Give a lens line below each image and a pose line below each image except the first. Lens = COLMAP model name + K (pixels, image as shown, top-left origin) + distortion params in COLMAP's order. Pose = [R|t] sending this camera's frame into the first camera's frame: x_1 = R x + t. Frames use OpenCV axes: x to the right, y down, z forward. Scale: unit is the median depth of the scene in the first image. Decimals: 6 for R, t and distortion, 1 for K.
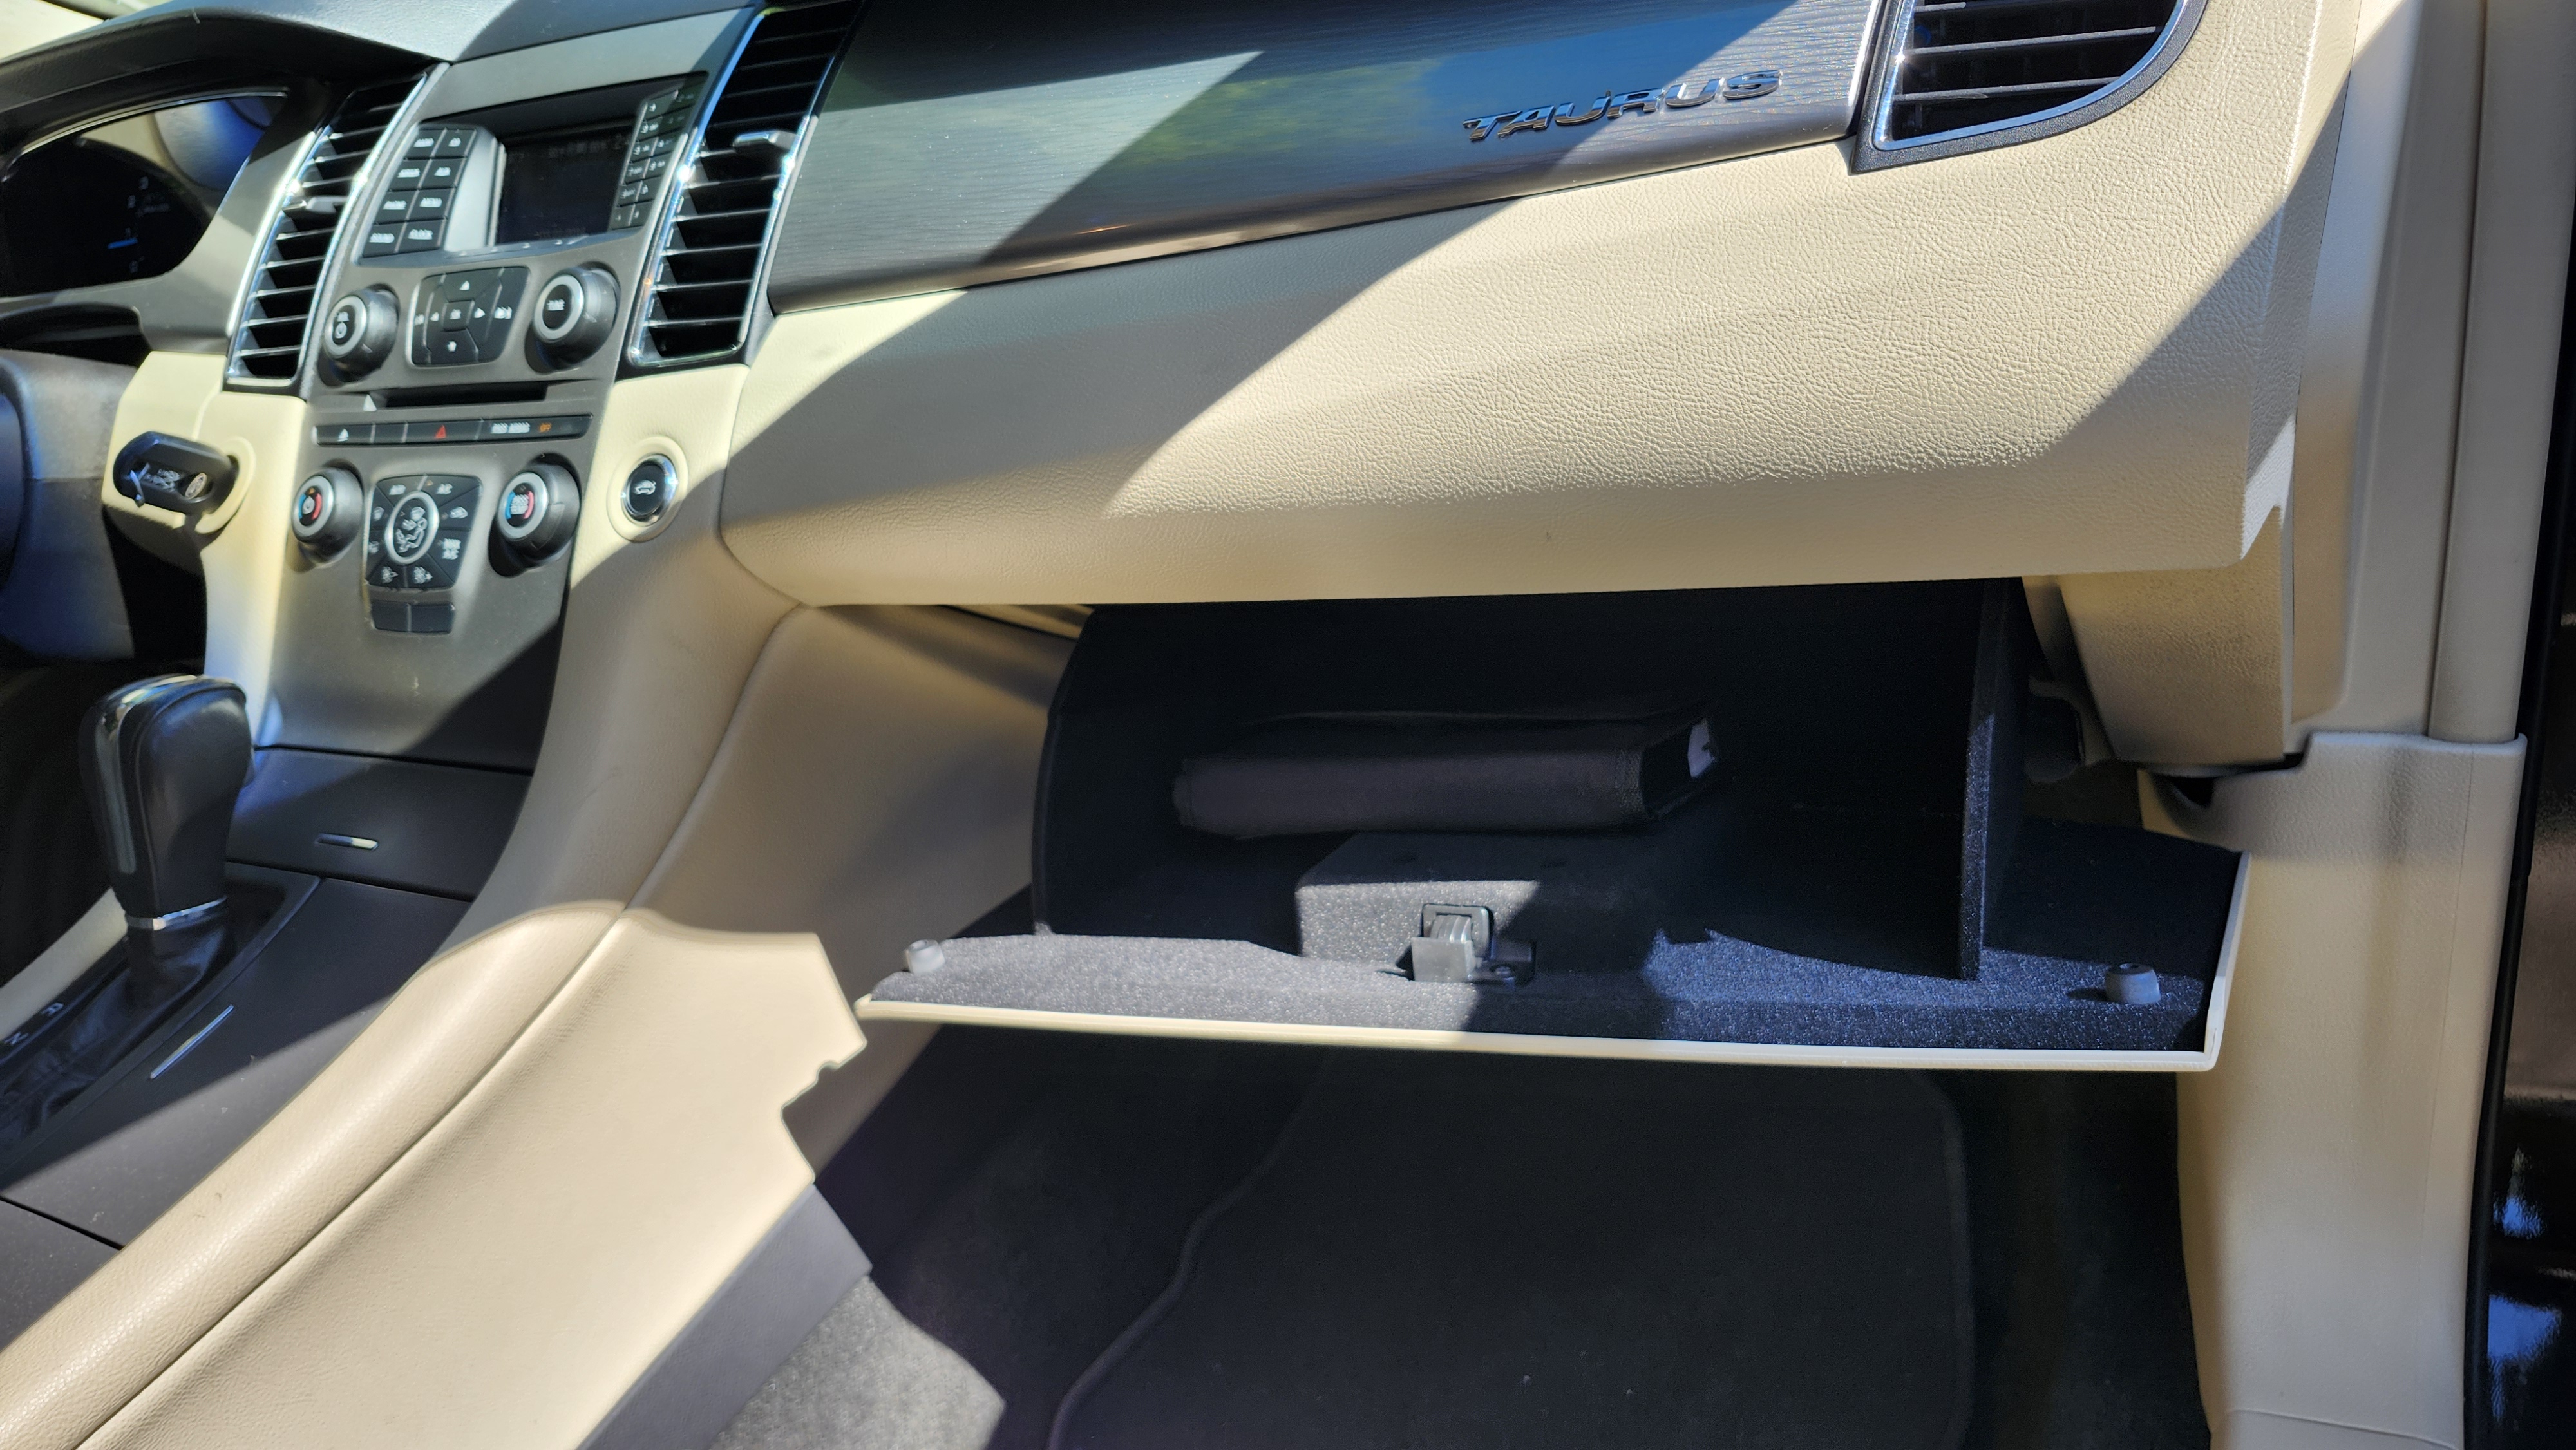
lens RADIAL K [[1870.0, 0, 1288.2], [0, 1870.0, 719.7], [0, 0, 1]] dist [0.036561, -0.061629]
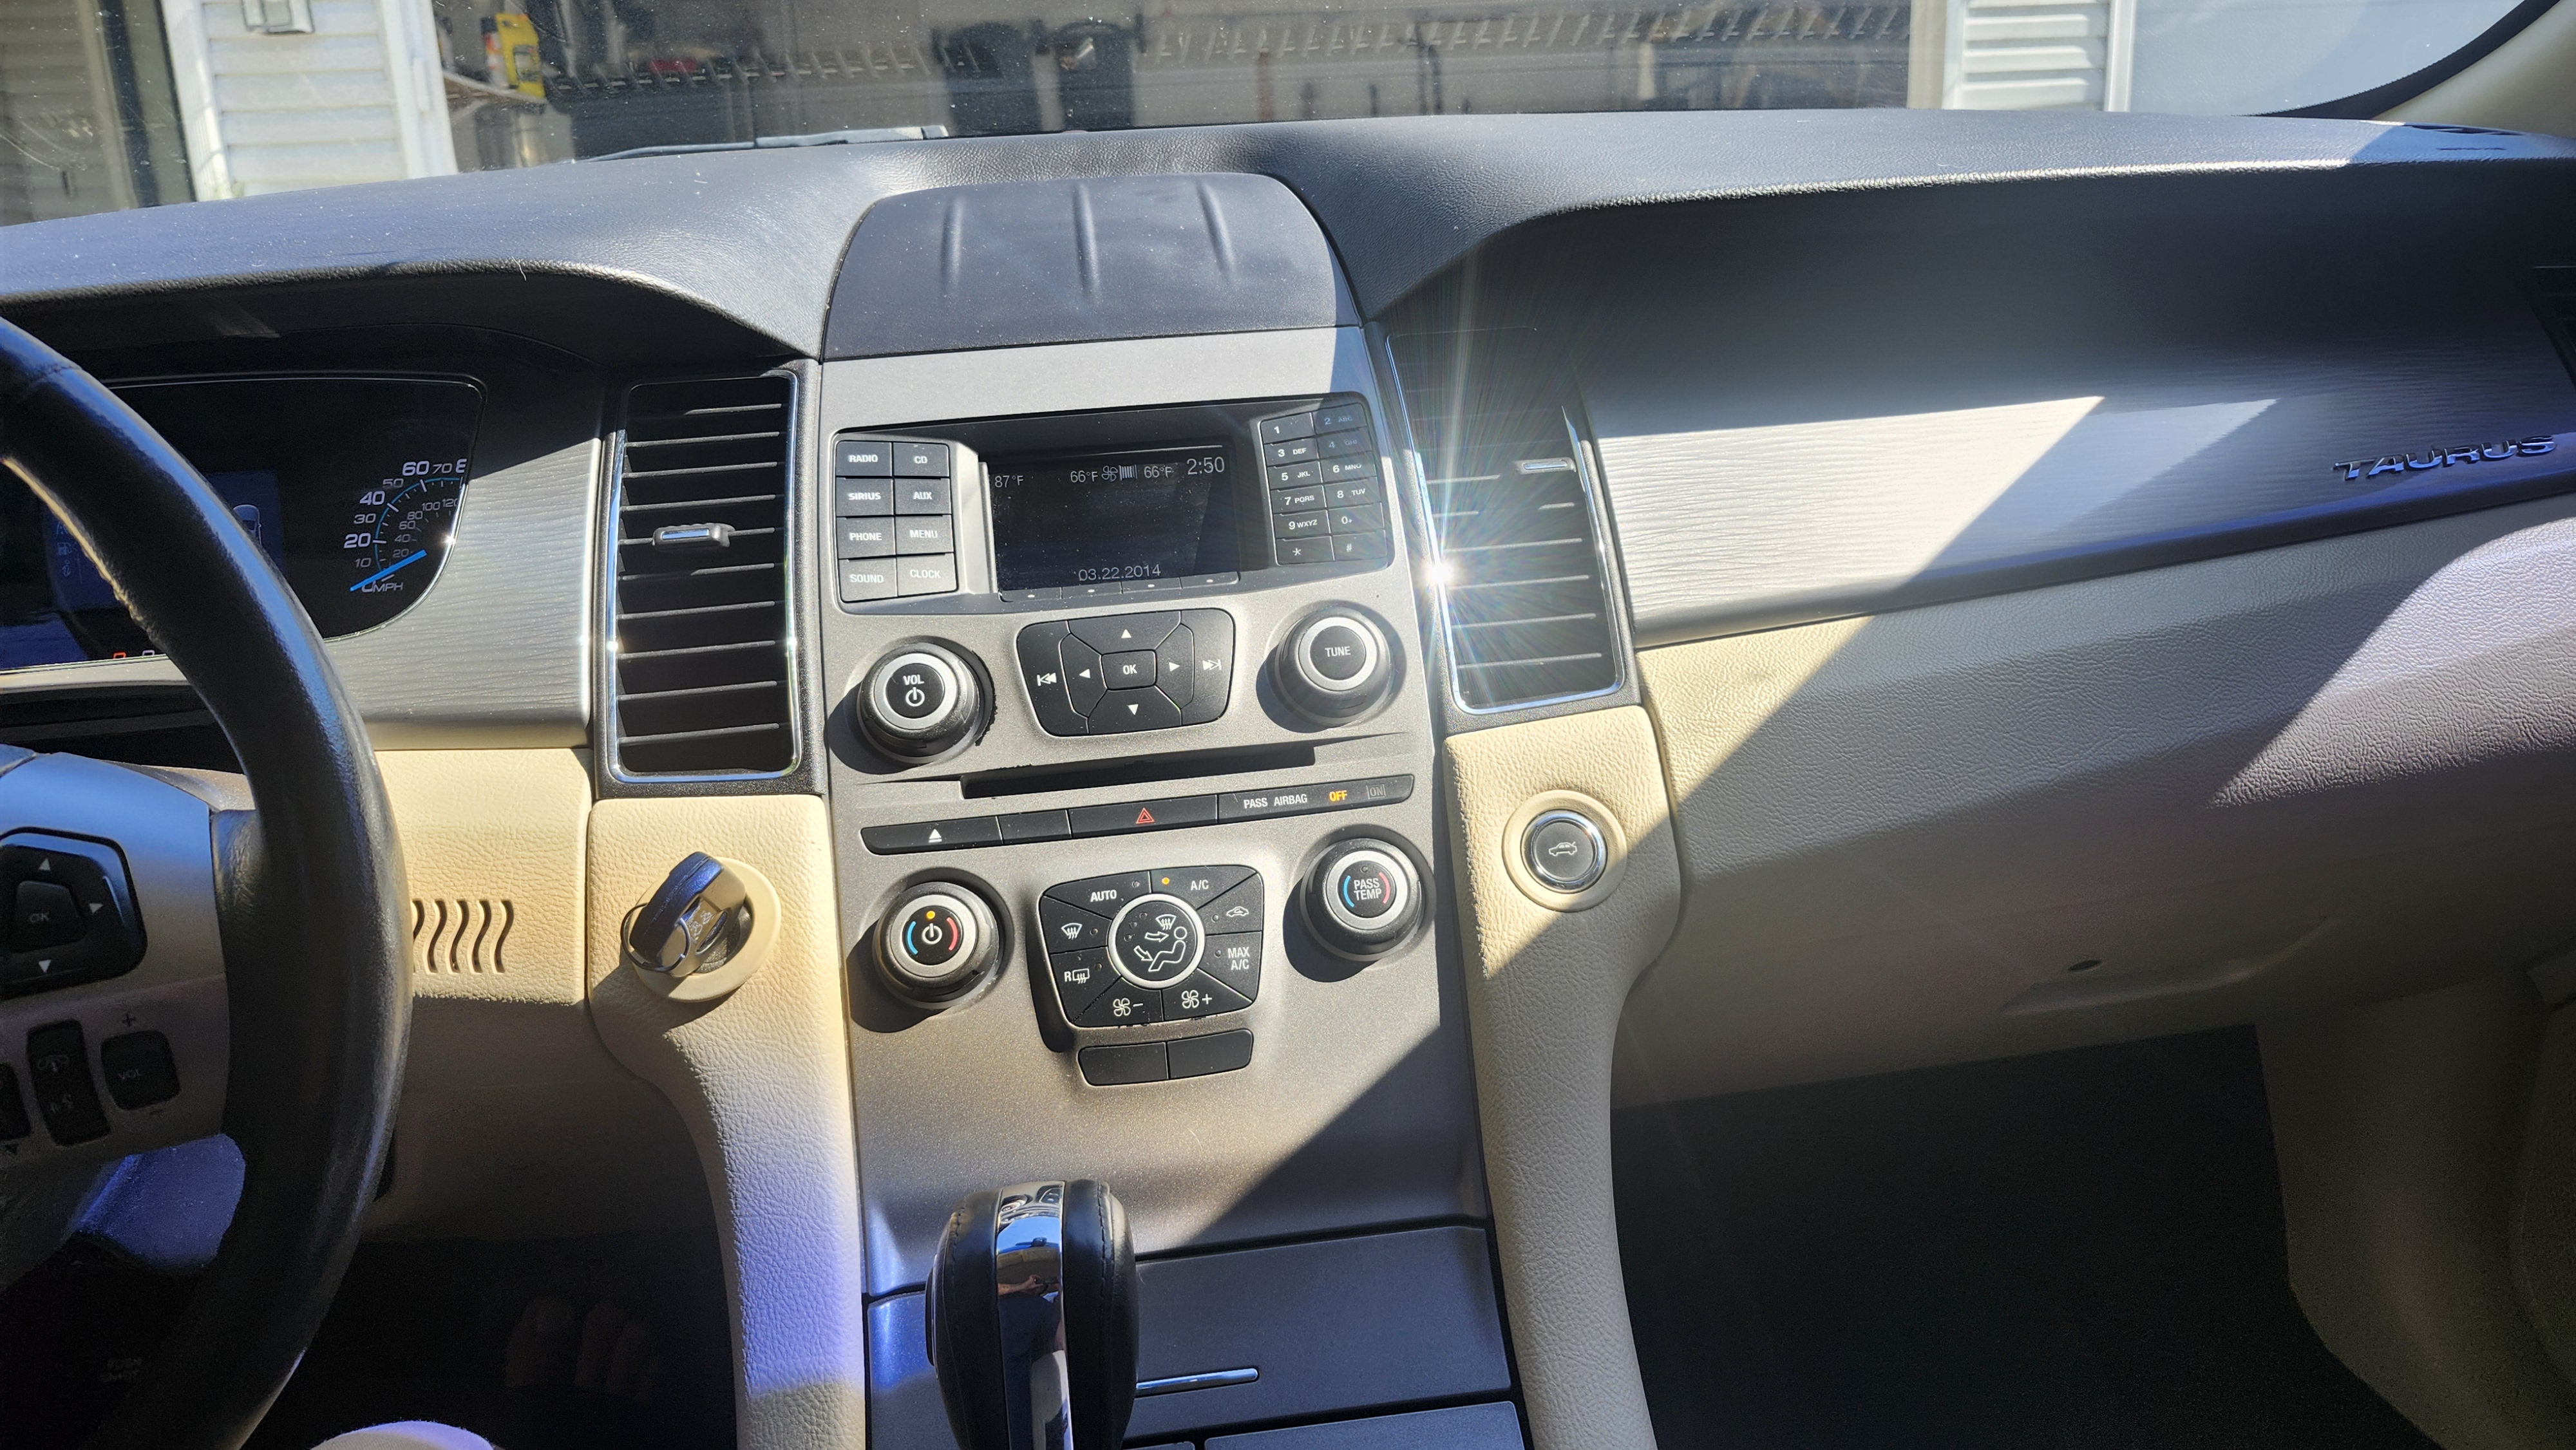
lens RADIAL K [[1870.0, 0, 1277.7], [0, 1870.0, 710.6], [0, 0, 1]] dist [0.036561, -0.061629]
pose [[0.805767, -0.051482, 0.589990, -0.878161], [0.159541, 0.978255, -0.132528, -0.085607], [-0.570338, 0.200914, 0.796460, 0.347042]]
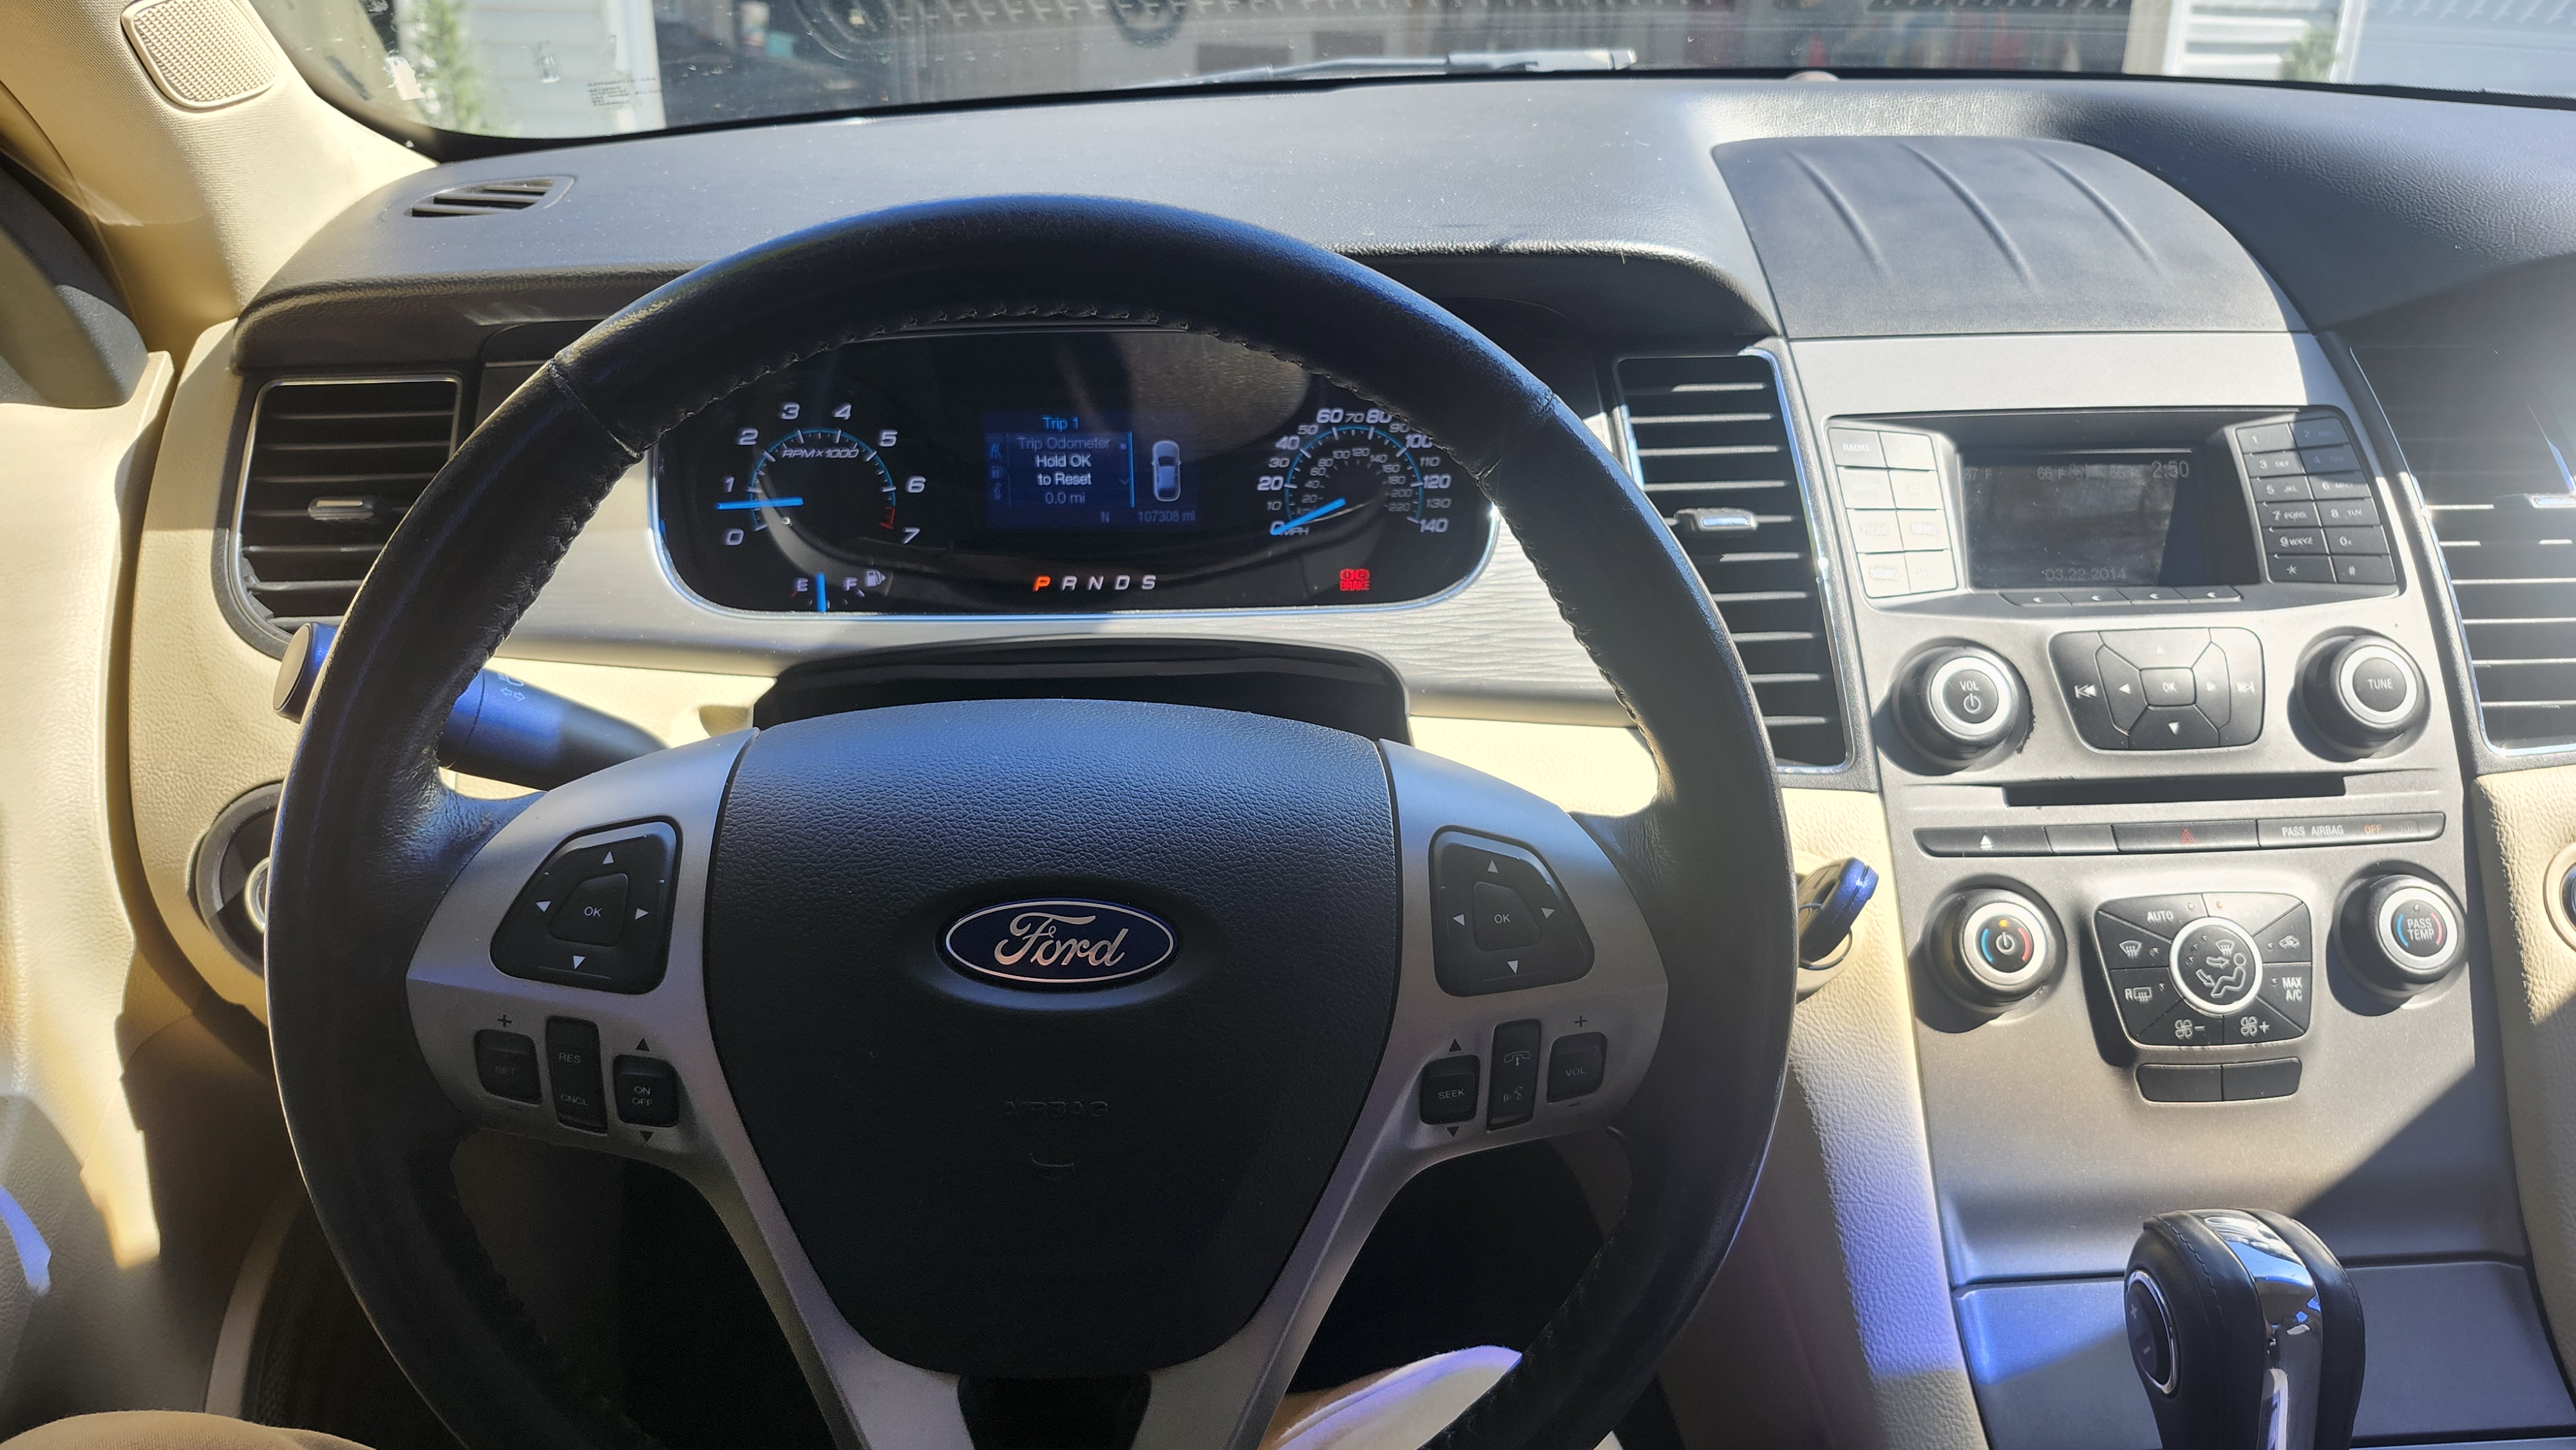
lens RADIAL K [[1870.0, 0, 1165.4], [0, 1870.0, 723.6], [0, 0, 1]] dist [0.036561, -0.061629]
pose [[0.841624, -0.042051, 0.538424, -1.254455], [0.082951, 0.995199, -0.051938, -0.198558], [-0.533655, 0.088375, 0.841072, 0.573422]]
